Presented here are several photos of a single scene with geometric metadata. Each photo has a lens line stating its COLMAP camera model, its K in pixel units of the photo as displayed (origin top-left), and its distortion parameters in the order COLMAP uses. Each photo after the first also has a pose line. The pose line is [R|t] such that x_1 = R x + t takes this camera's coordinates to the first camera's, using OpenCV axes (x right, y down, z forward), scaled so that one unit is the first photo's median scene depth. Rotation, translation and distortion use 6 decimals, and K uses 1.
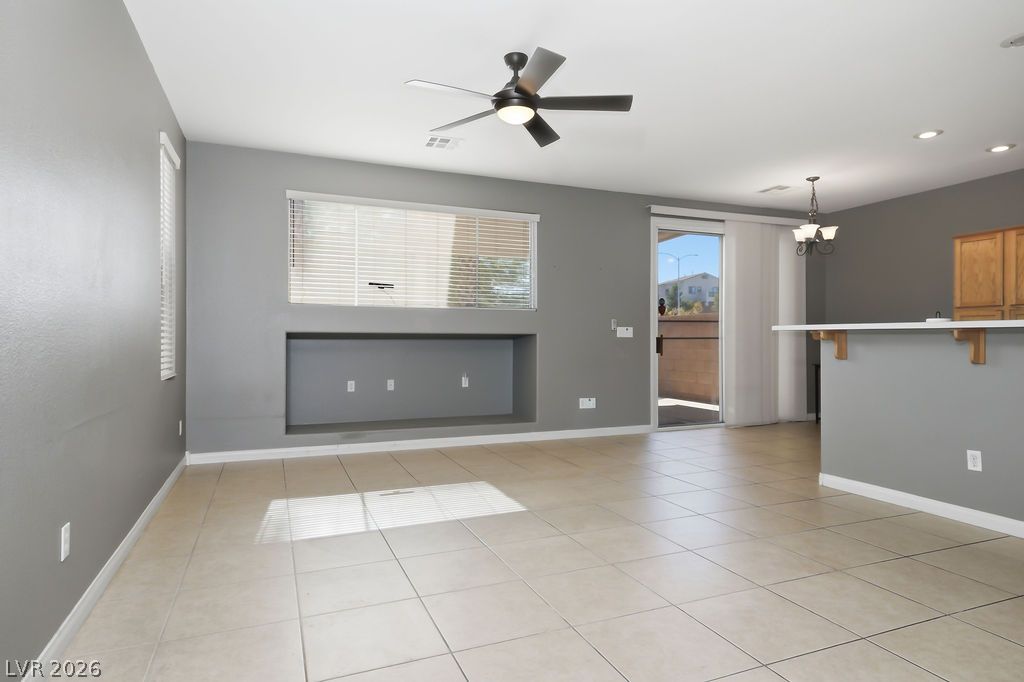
lens RADIAL K [[579.0, 0, 512.0], [0, 579.0, 341.0], [0, 0, 1]] dist [0.005457, 0.000295]
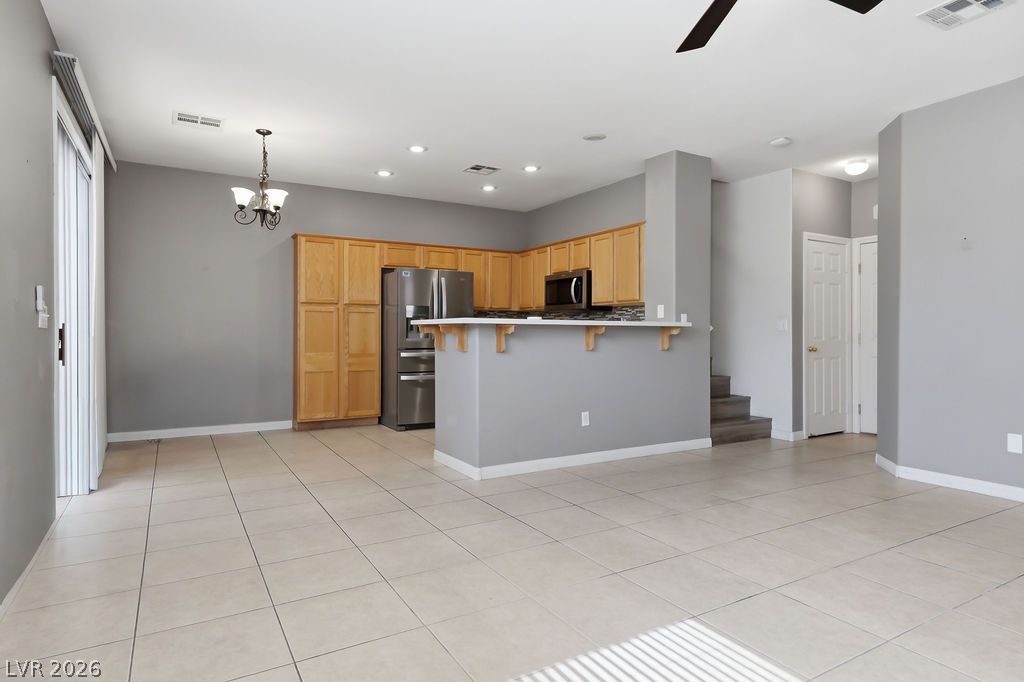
lens RADIAL K [[579.0, 0, 512.0], [0, 579.0, 341.0], [0, 0, 1]] dist [0.005457, 0.000295]
pose [[-0.137484, -0.010733, 0.990446, -0.351504], [-0.001826, 0.999942, 0.010583, 0.000298], [-0.990502, -0.000354, -0.137495, 0.829831]]
